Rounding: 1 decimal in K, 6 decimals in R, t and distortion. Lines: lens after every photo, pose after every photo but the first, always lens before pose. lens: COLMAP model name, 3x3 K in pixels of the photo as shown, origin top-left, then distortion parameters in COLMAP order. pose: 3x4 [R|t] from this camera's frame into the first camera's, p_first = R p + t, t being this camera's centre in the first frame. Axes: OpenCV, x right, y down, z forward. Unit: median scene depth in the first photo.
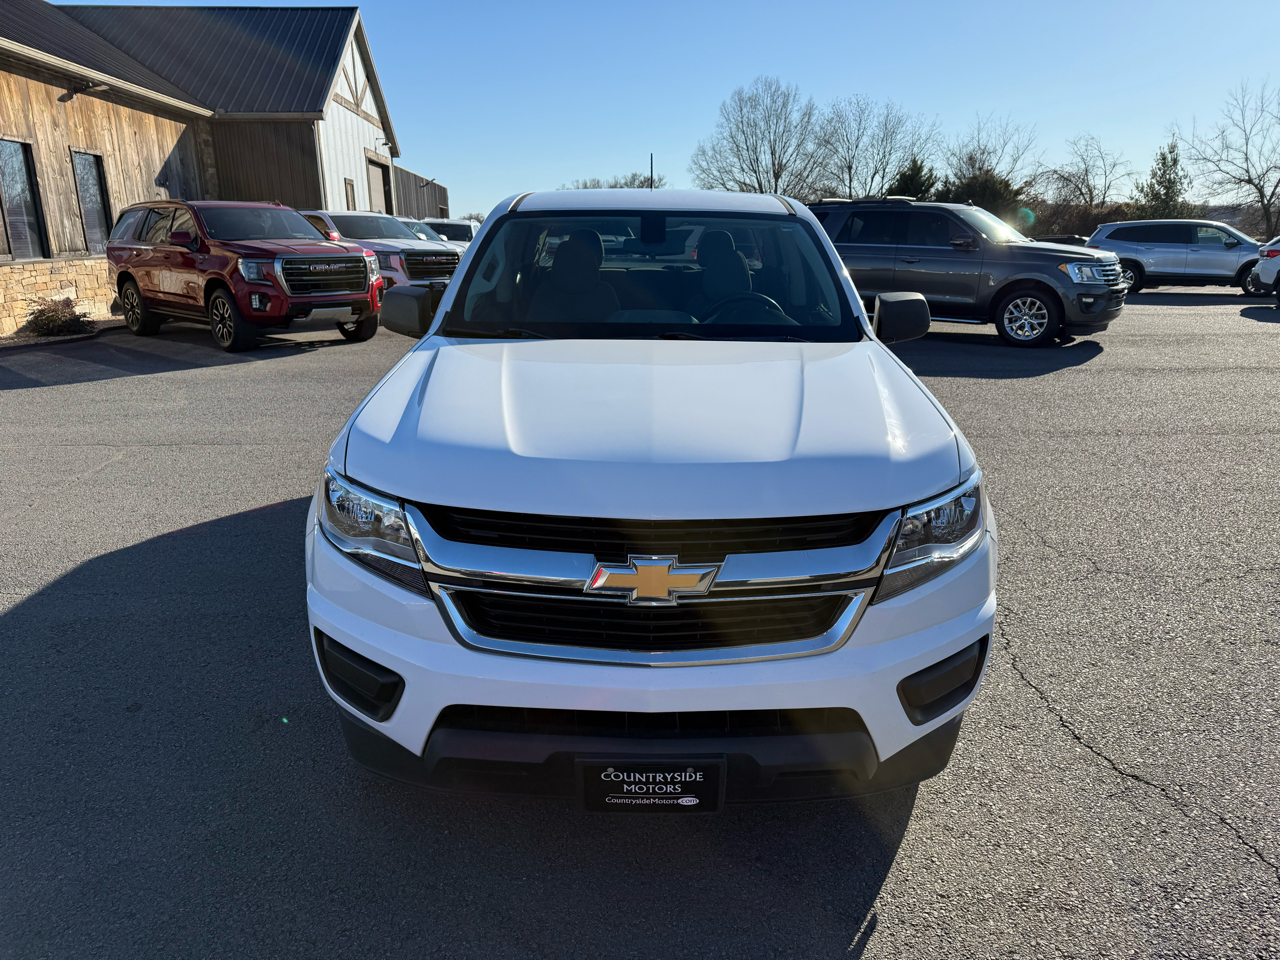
lens RADIAL K [[905.0, 0, 651.1], [0, 905.0, 476.1], [0, 0, 1]] dist [0.008528, -0.006597]
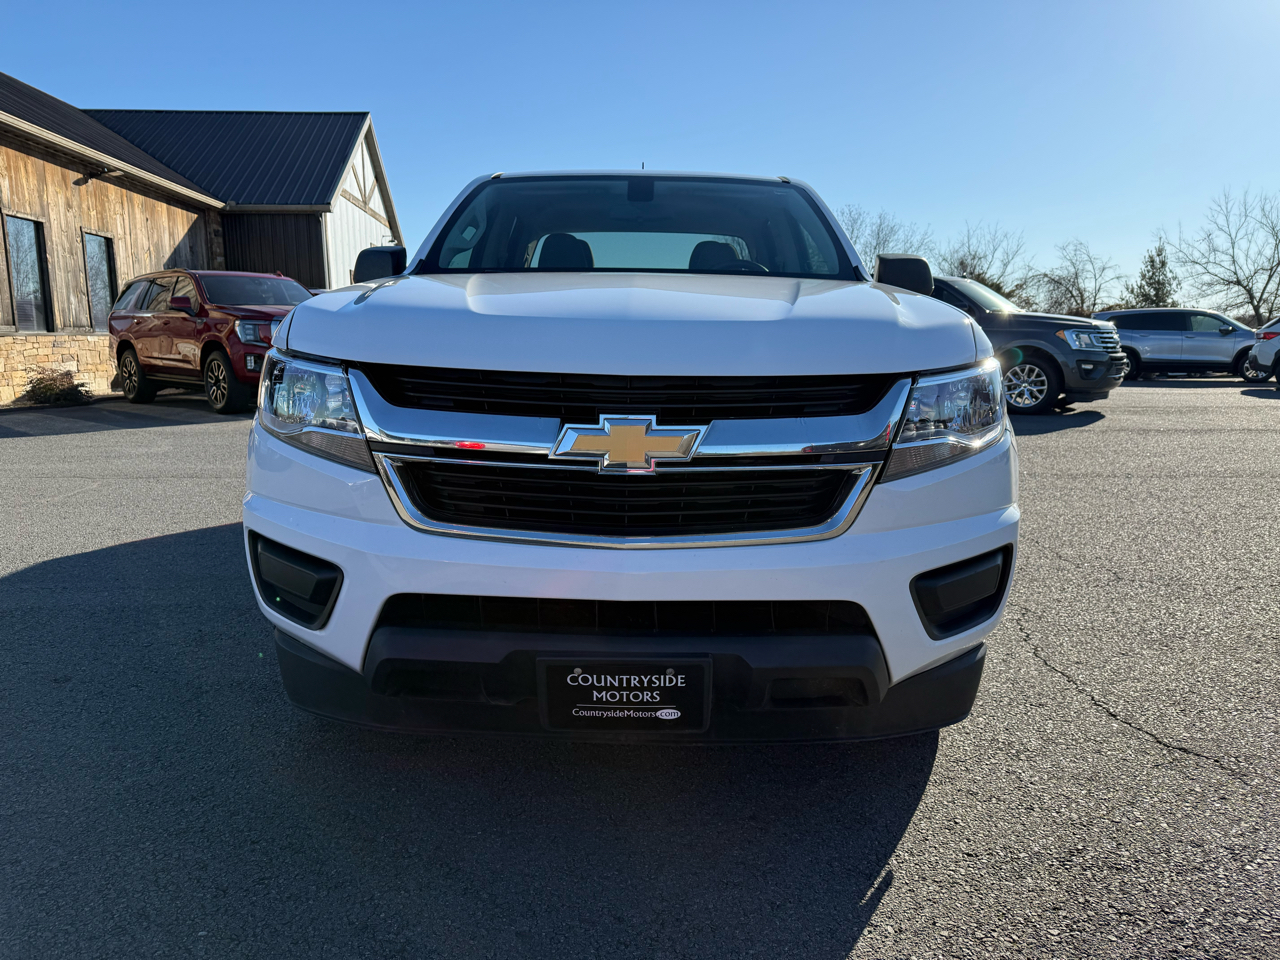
lens RADIAL K [[907.9, 0, 640.0], [0, 907.9, 480.0], [0, 0, 1]] dist [0.006442, -0.005678]
pose [[0.999936, 0.005596, -0.009845, 0.012703], [-0.006604, 0.994394, -0.105531, 0.136396], [0.009200, 0.105590, 0.994367, 0.075151]]
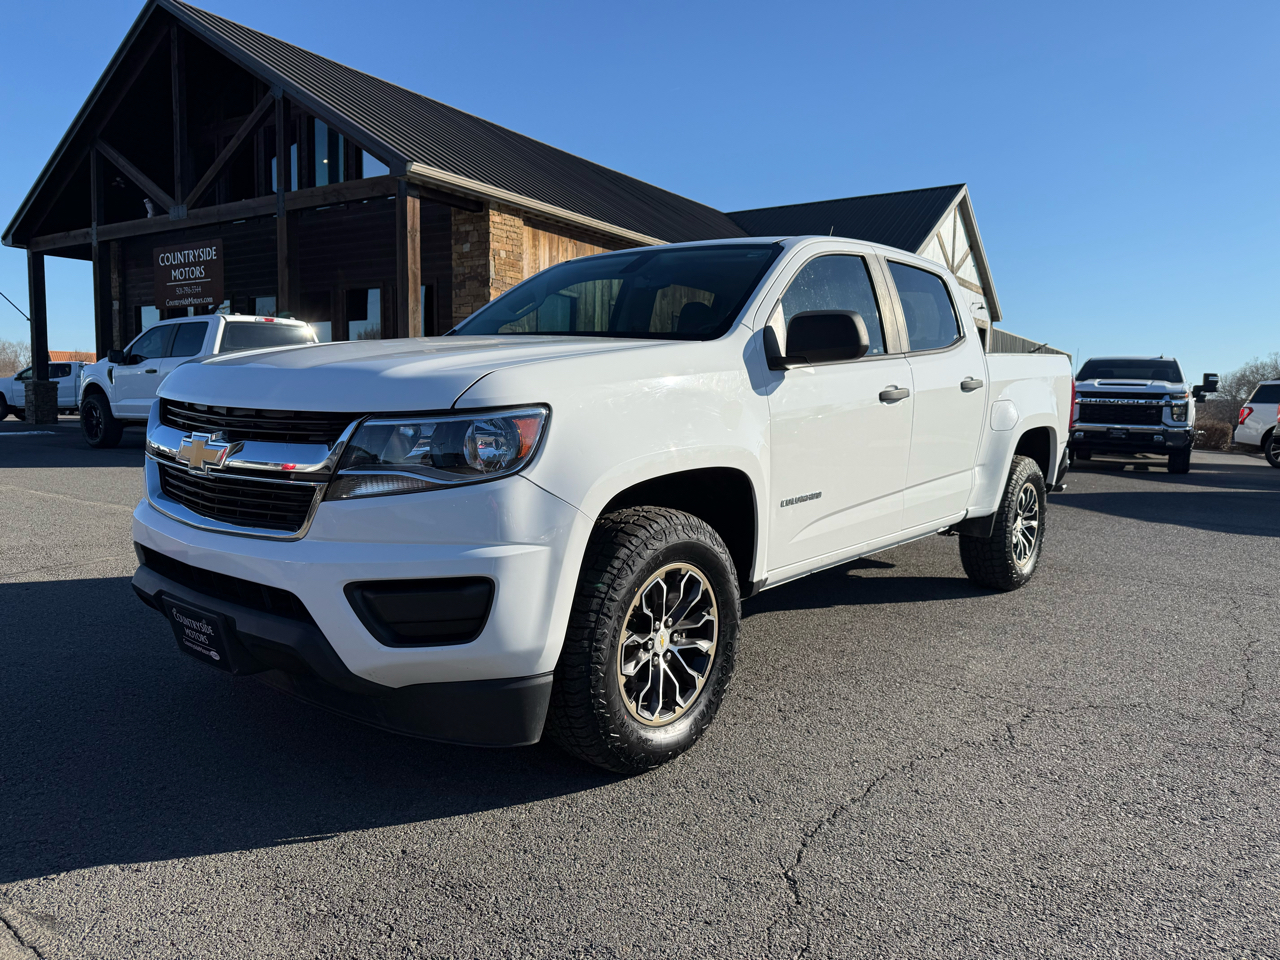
lens RADIAL K [[907.9, 0, 640.0], [0, 907.9, 480.0], [0, 0, 1]] dist [0.006442, -0.005678]
pose [[0.781104, 0.078386, -0.619461, 0.705610], [-0.186479, 0.976097, -0.111625, 0.099390], [0.595904, 0.202708, 0.777051, 0.227823]]
